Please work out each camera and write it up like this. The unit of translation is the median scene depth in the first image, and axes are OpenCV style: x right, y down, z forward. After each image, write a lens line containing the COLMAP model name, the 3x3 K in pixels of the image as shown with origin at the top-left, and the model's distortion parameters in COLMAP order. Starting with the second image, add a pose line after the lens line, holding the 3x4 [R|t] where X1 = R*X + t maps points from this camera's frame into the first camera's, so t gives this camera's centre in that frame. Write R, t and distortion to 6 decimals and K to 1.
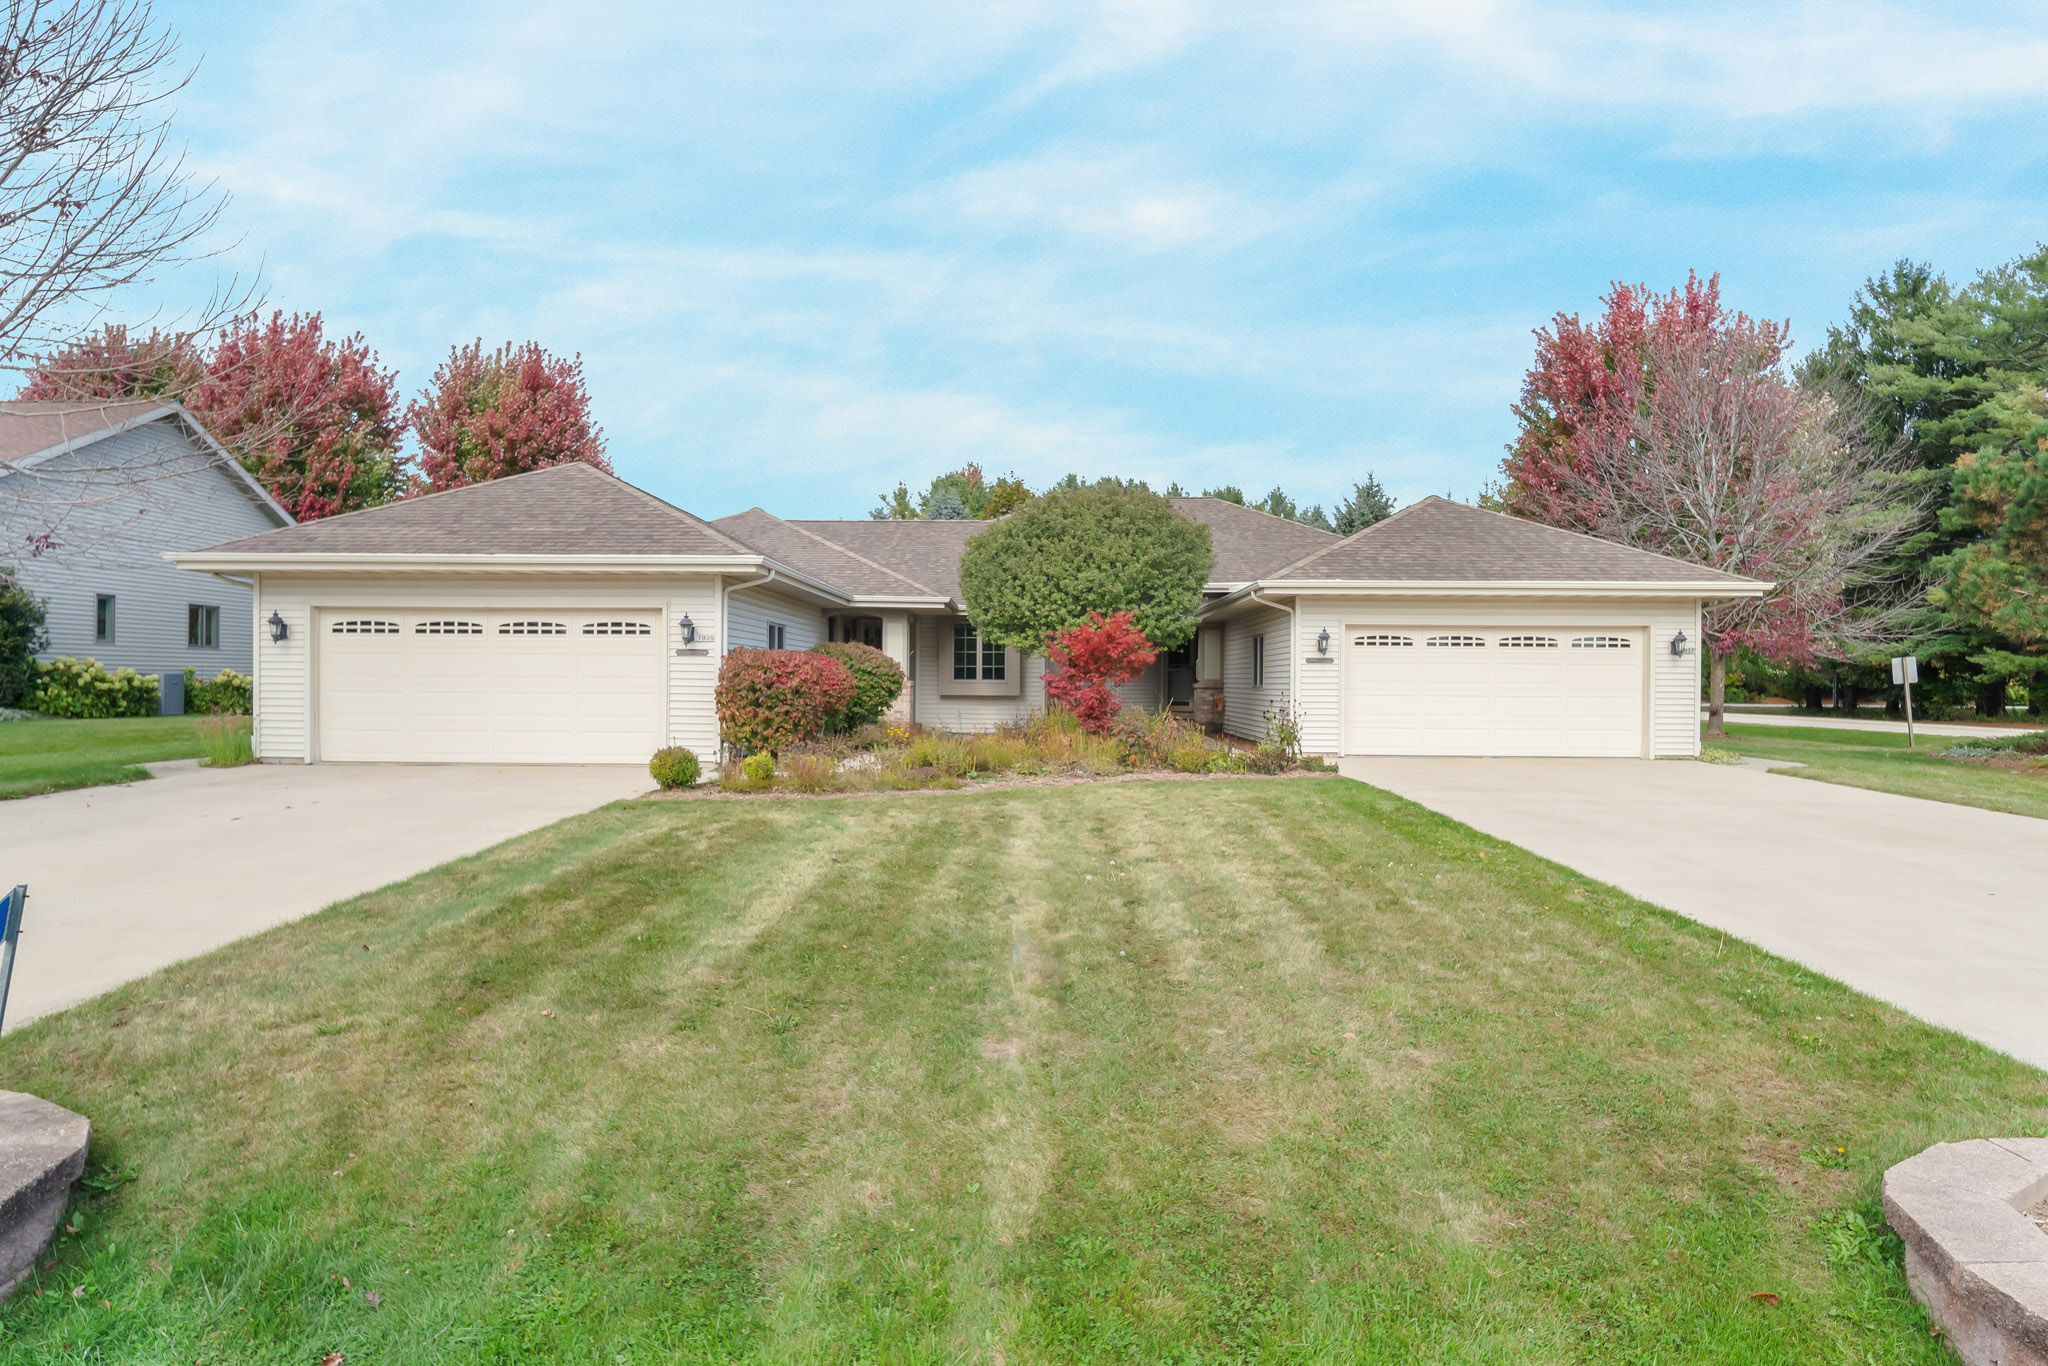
lens RADIAL K [[1148.9, 0, 1021.2], [0, 1148.9, 691.4], [0, 0, 1]] dist [-0.002546, -0.000243]
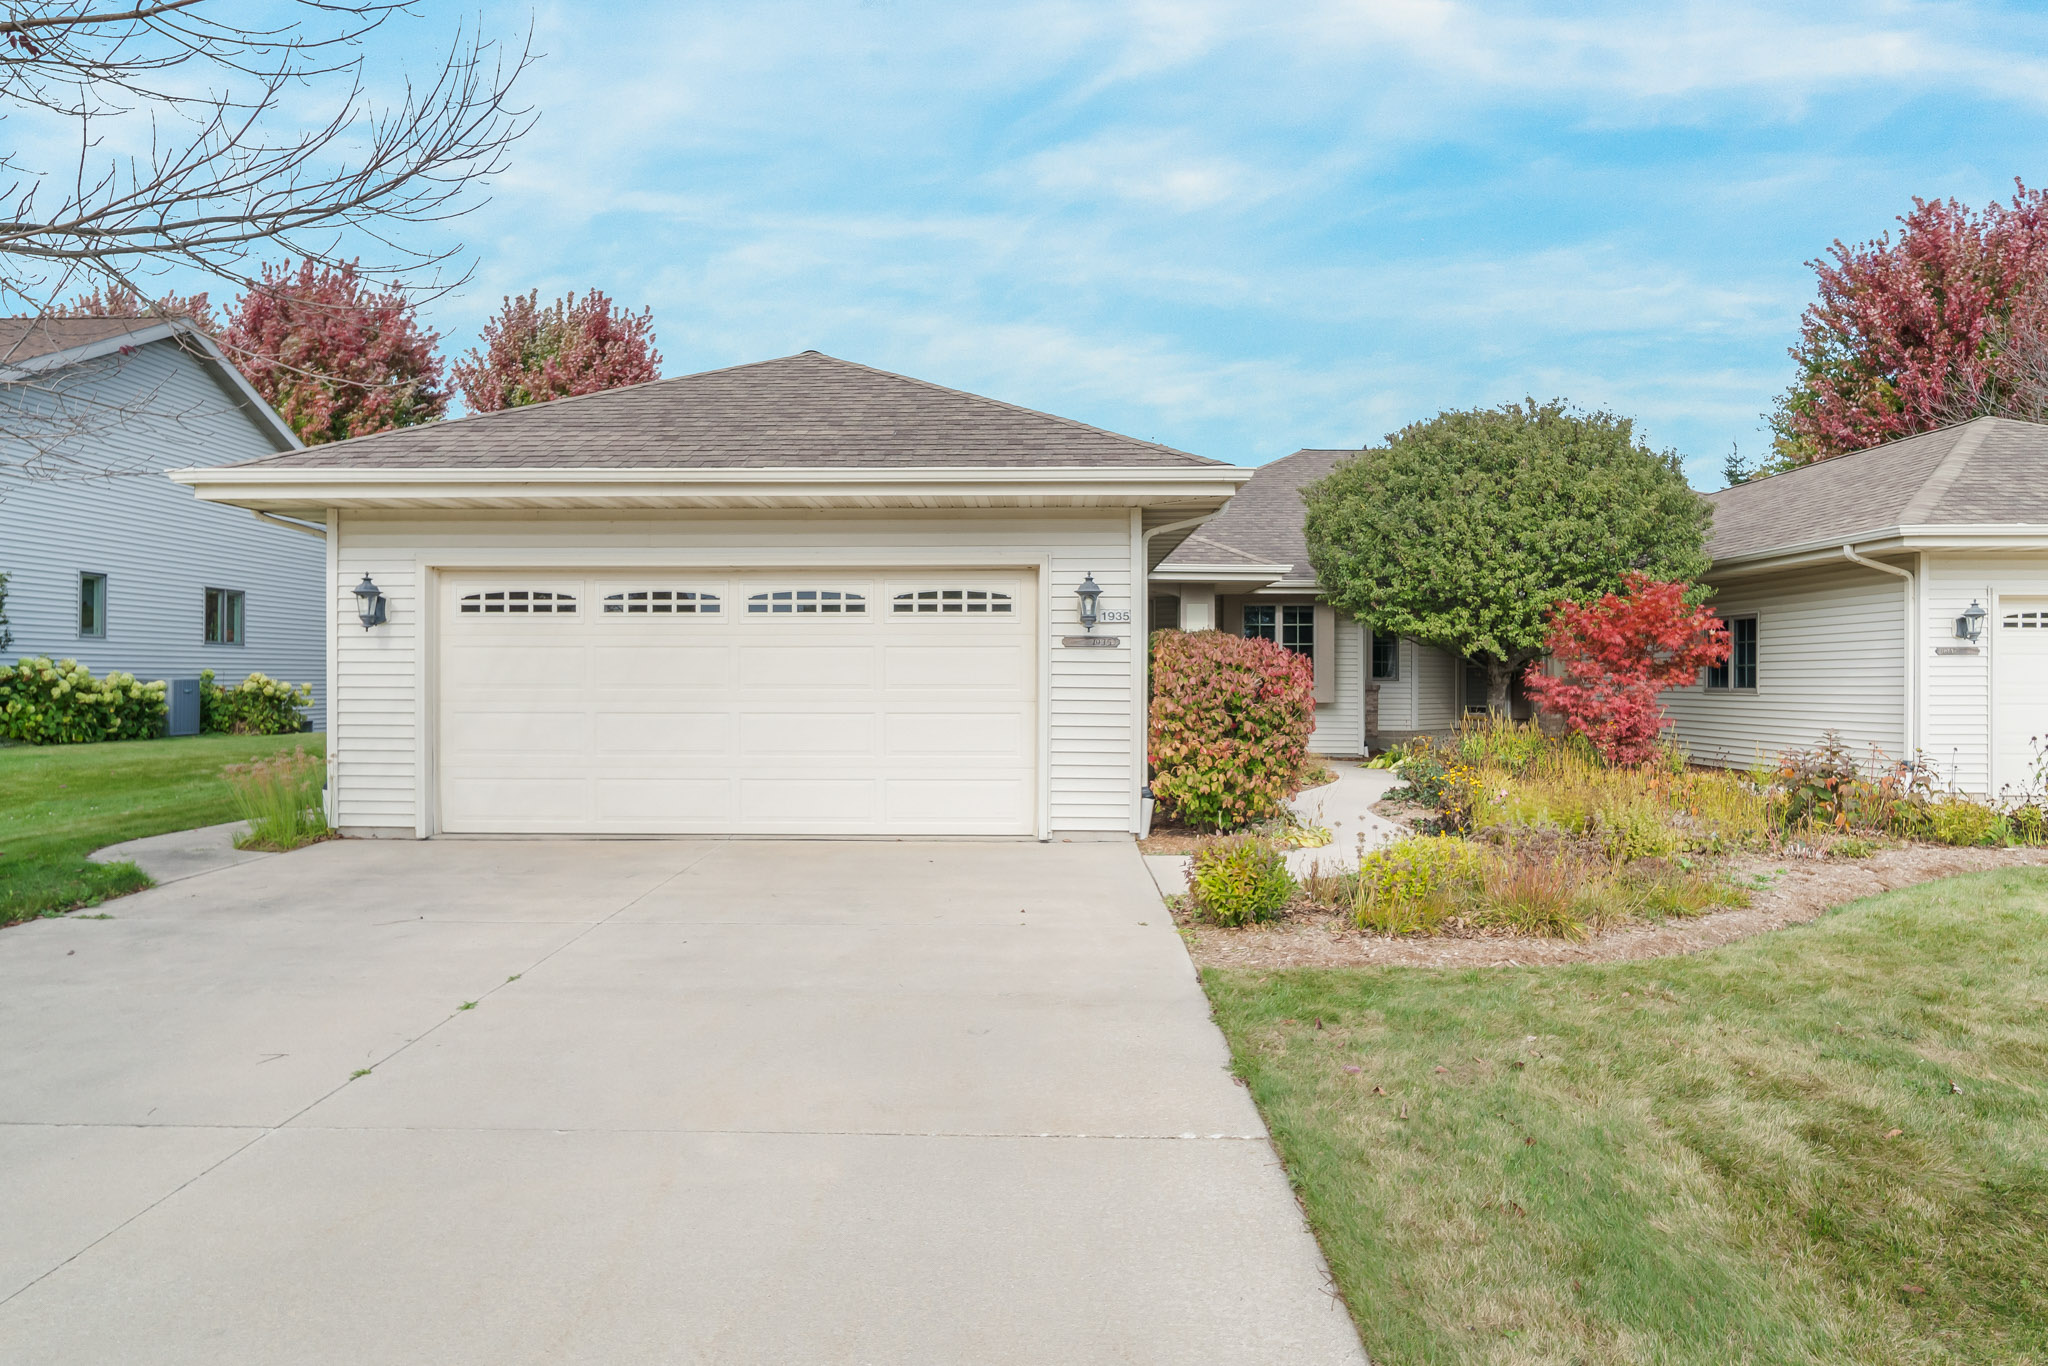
lens RADIAL K [[1148.9, 0, 1031.9], [0, 1148.9, 684.9], [0, 0, 1]] dist [-0.002546, -0.000243]
pose [[0.999981, -0.006120, 0.001099, -0.224571], [0.006123, 0.999976, -0.003196, -0.007539], [-0.001079, 0.003202, 0.999994, 0.300631]]
